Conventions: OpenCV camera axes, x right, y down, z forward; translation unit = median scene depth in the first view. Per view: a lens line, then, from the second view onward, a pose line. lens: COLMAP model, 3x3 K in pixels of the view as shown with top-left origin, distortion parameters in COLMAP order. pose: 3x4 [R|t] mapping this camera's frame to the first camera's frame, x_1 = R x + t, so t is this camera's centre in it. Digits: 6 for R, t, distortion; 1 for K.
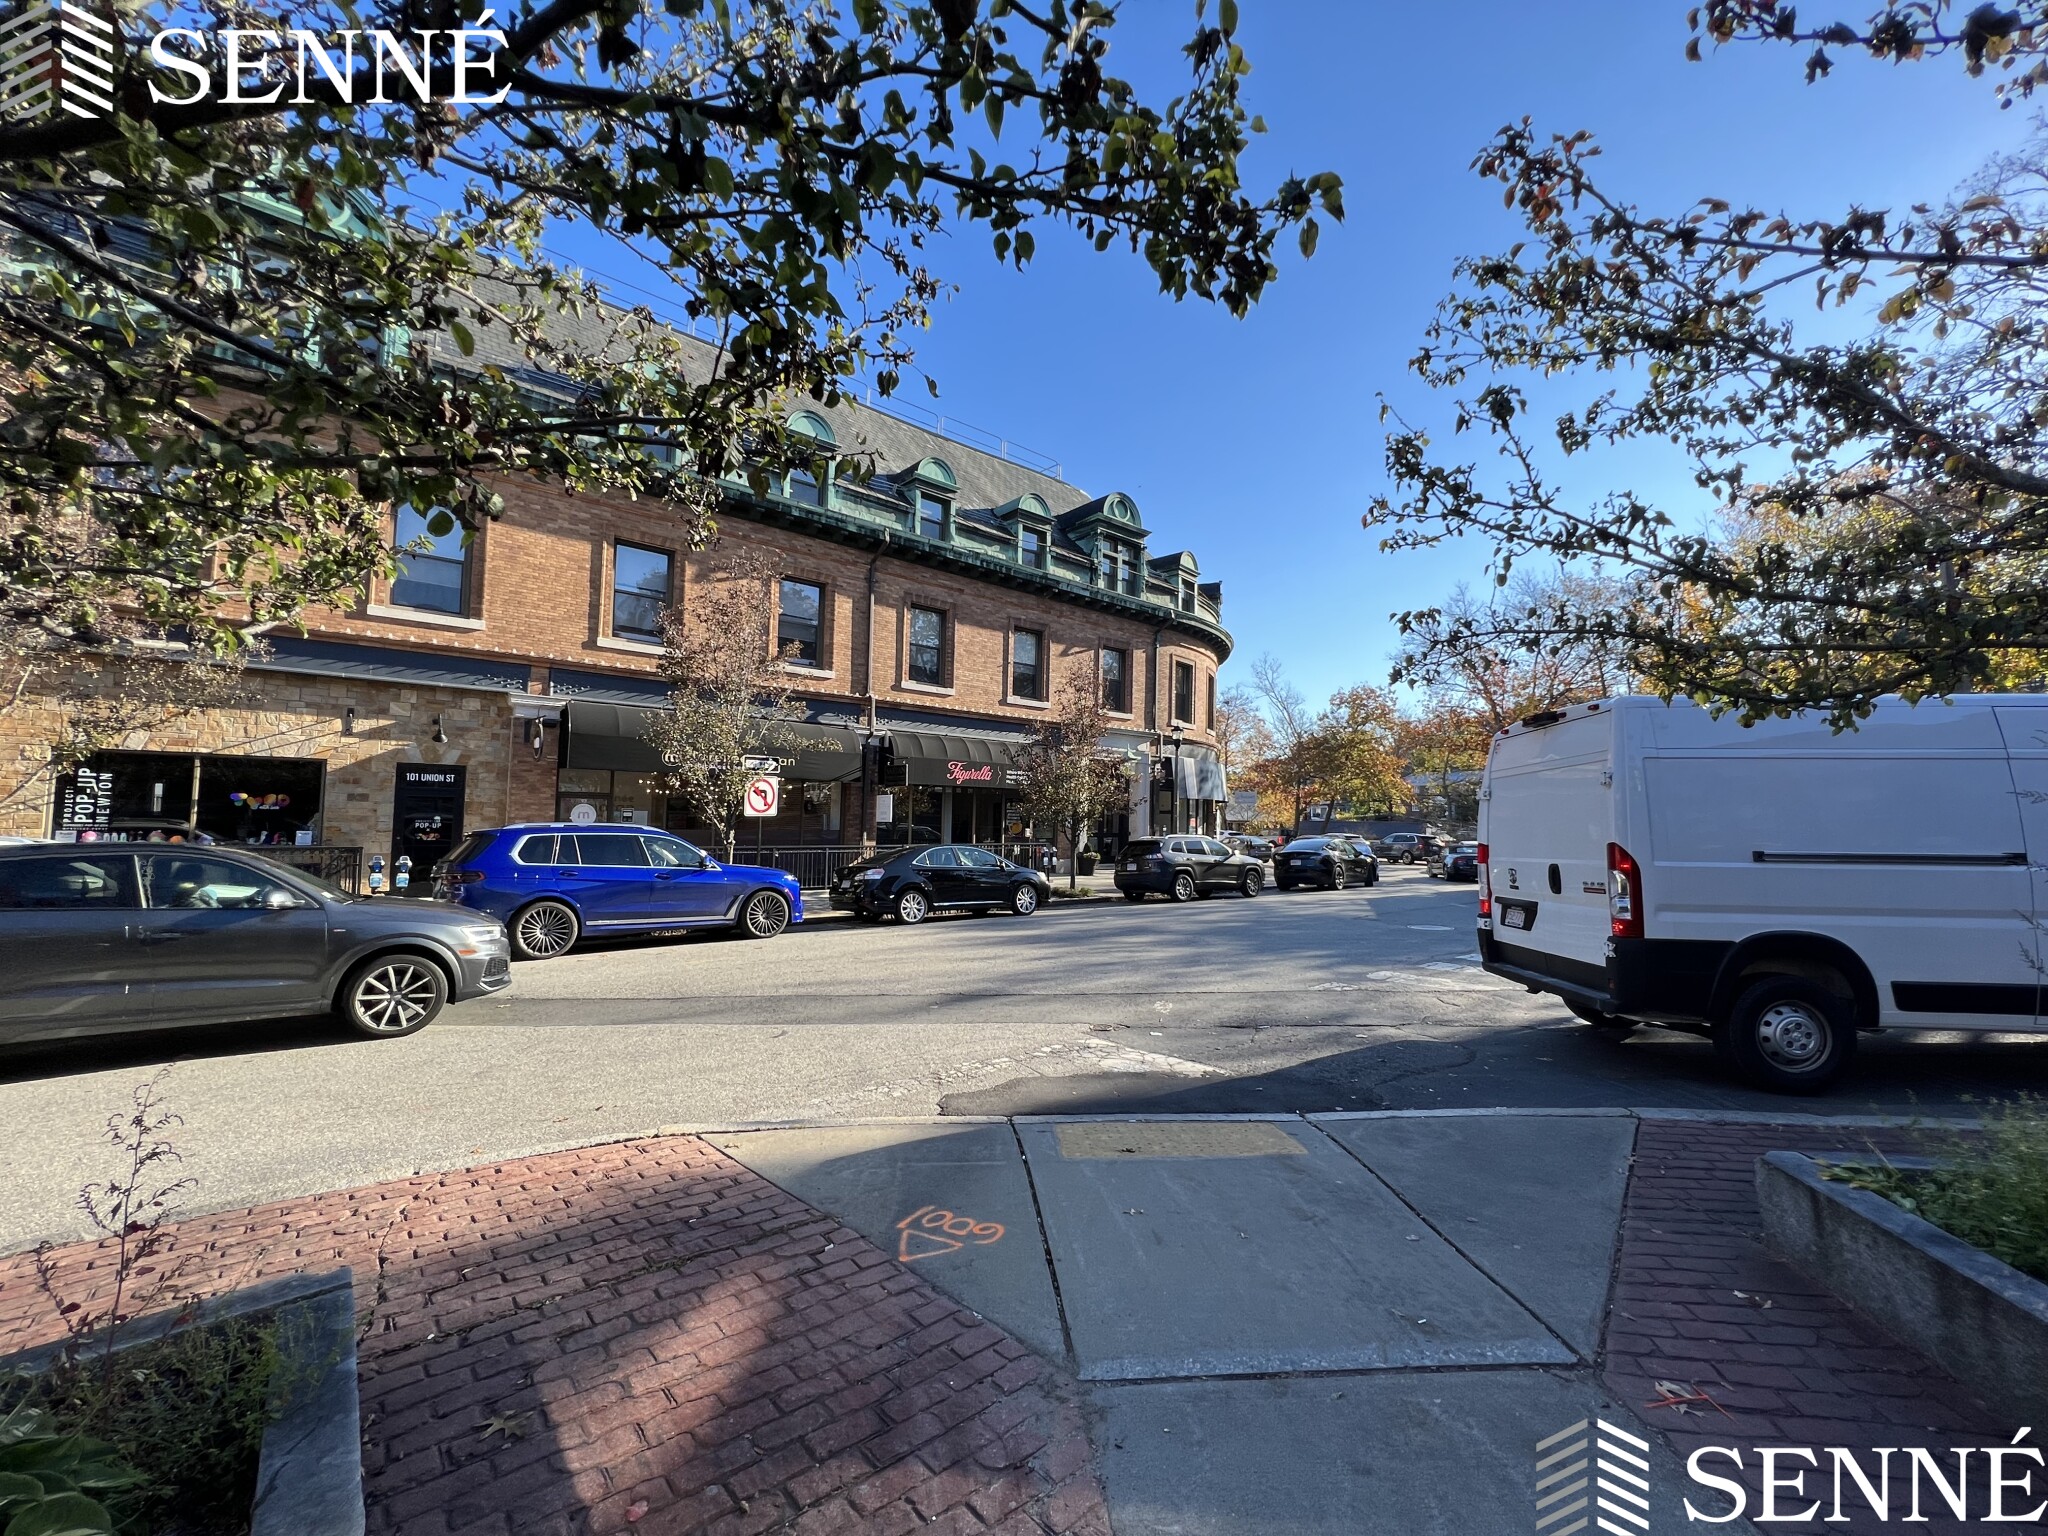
lens RADIAL K [[817.6, 0, 1027.8], [0, 817.6, 773.1], [0, 0, 1]] dist [-0.000026, -0.000437]
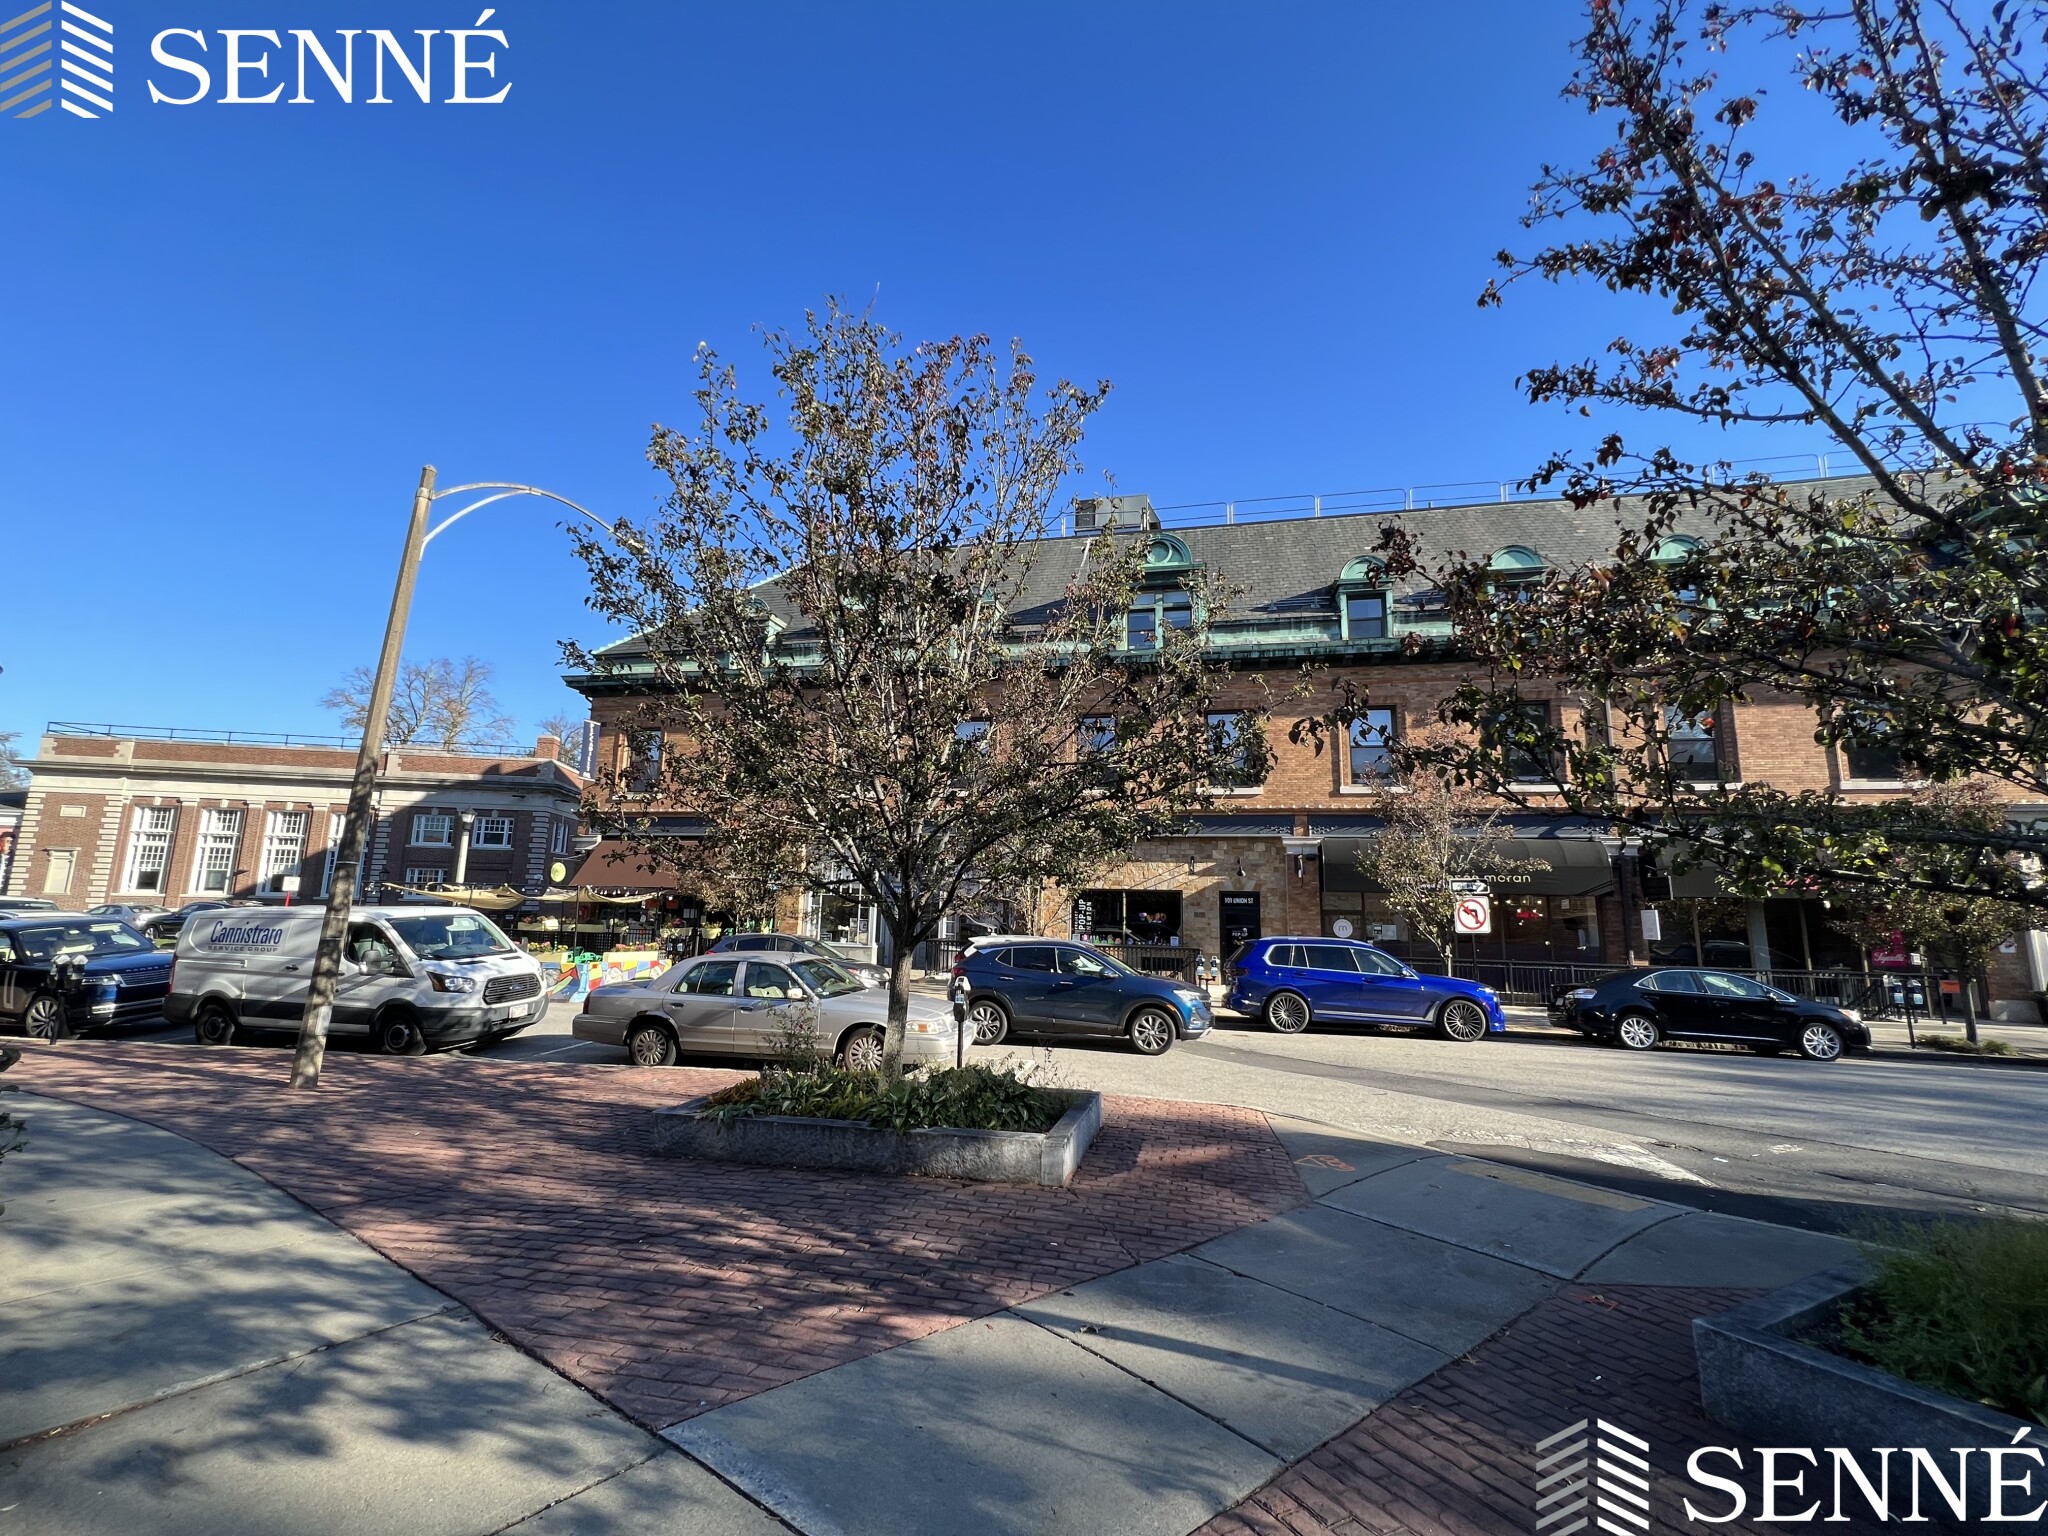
lens RADIAL K [[817.6, 0, 1028.4], [0, 817.6, 764.1], [0, 0, 1]] dist [-0.000026, -0.000437]
pose [[0.586953, -0.144340, -0.796650, 0.241083], [0.032101, 0.987355, -0.155242, -0.021414], [0.808984, 0.065547, 0.584165, -0.161628]]
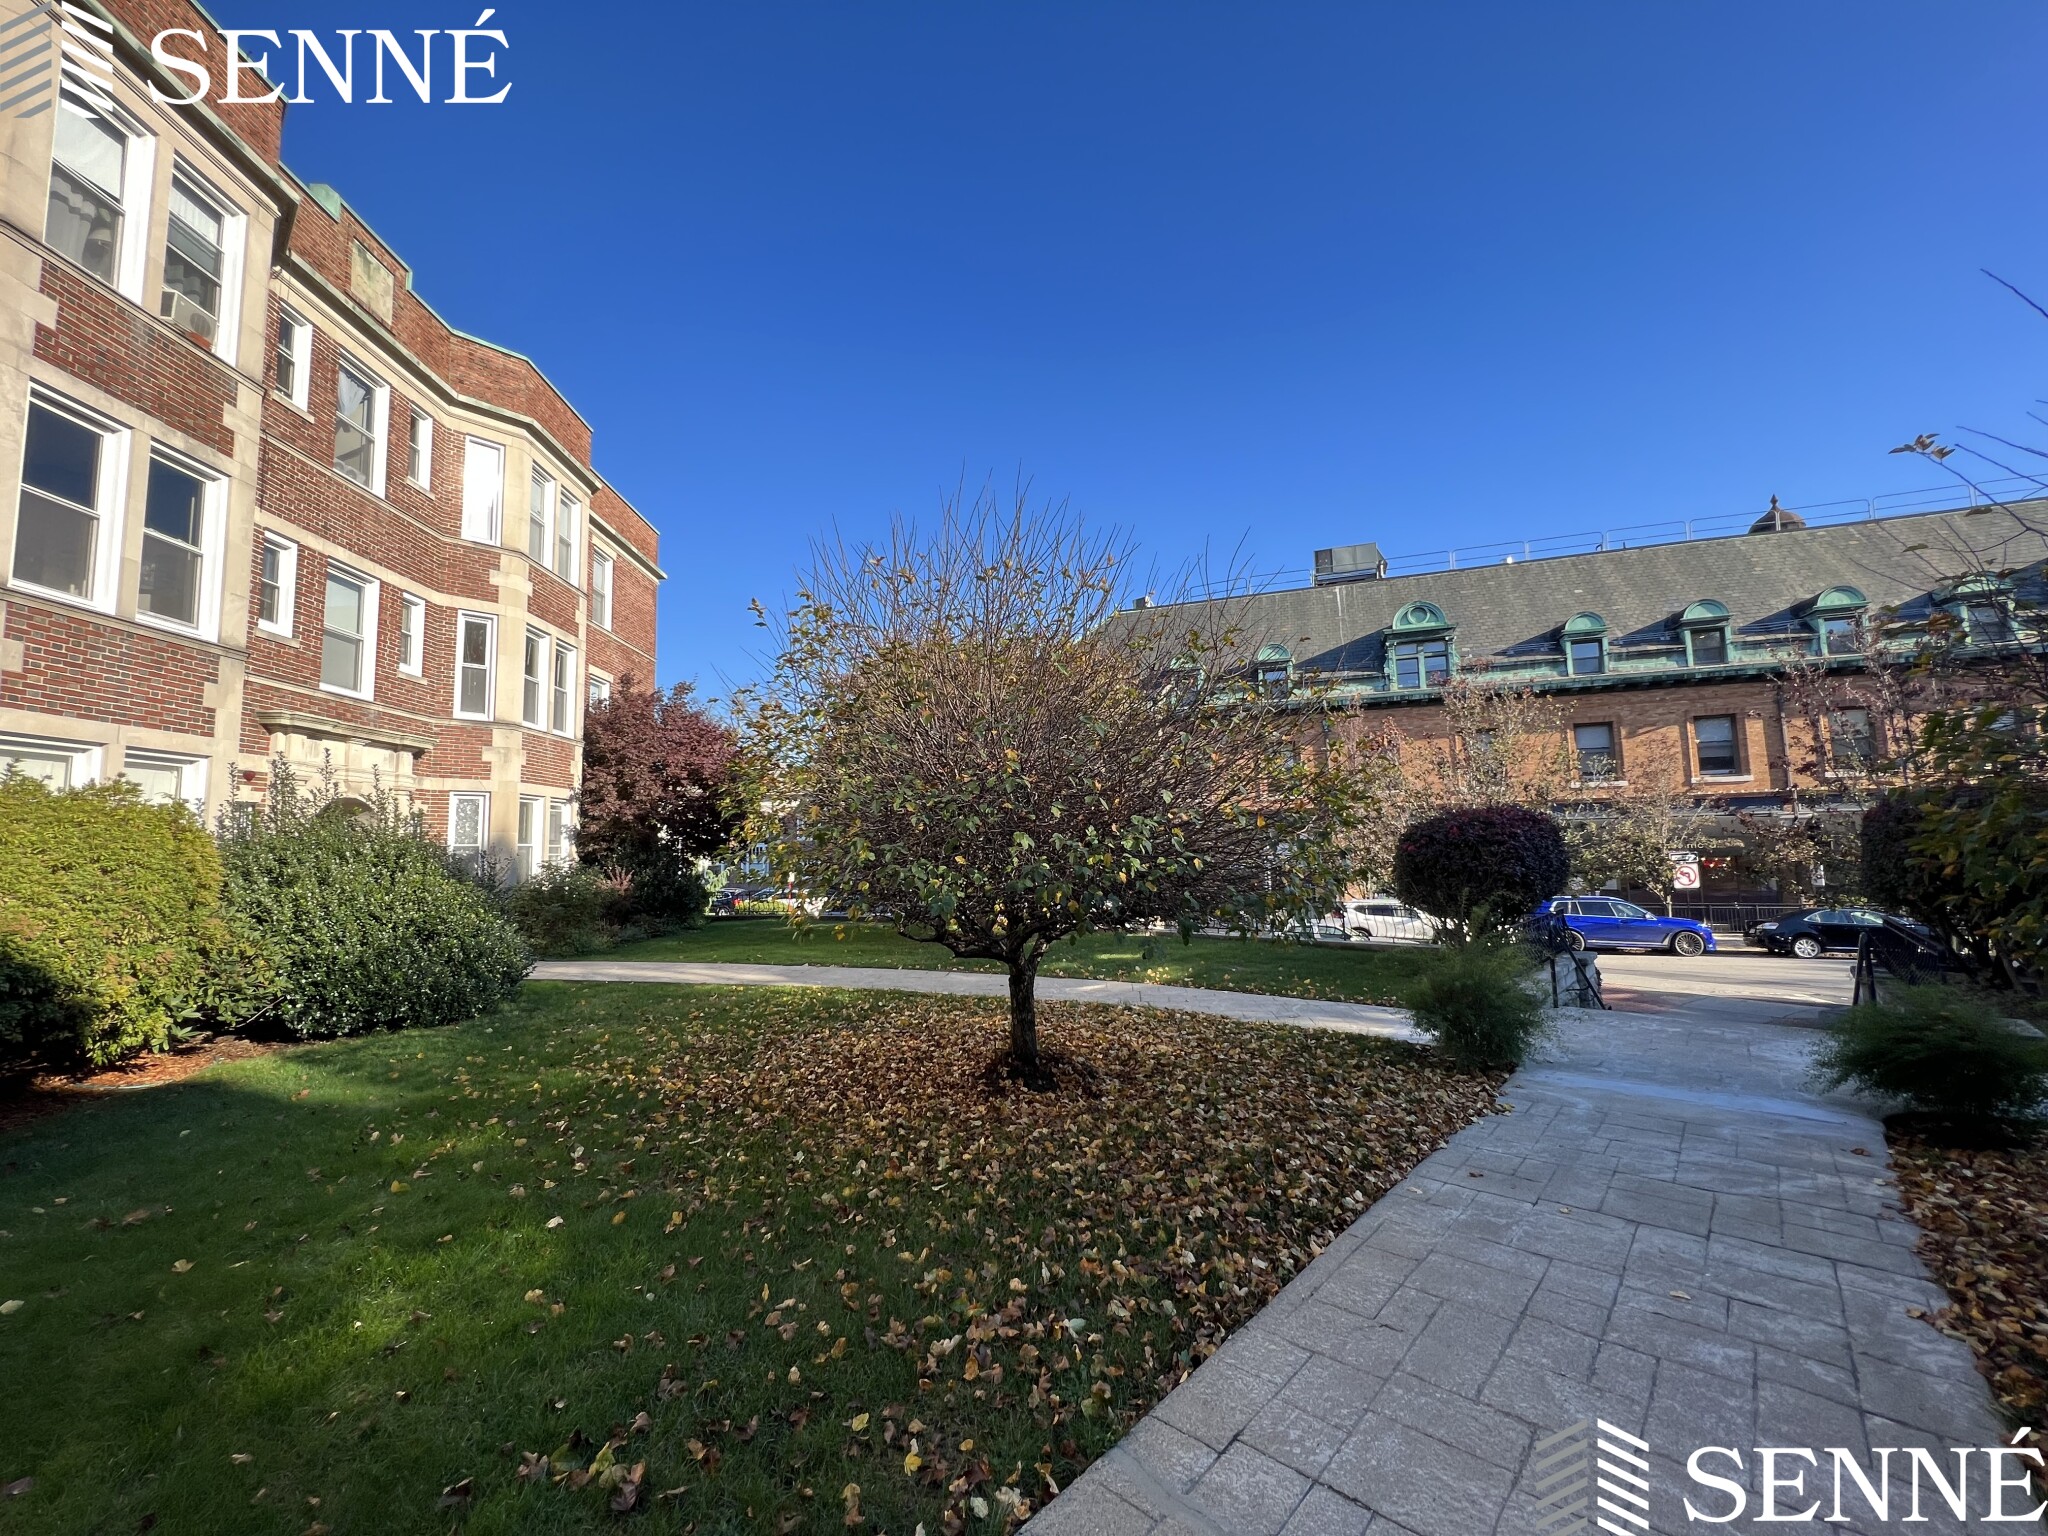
lens RADIAL K [[817.6, 0, 1023.5], [0, 817.6, 770.3], [0, 0, 1]] dist [-0.000026, -0.000437]
pose [[0.475746, -0.113304, -0.872255, 0.533796], [0.077755, 0.993204, -0.086606, -0.152026], [0.876139, -0.026620, 0.481323, -1.036663]]
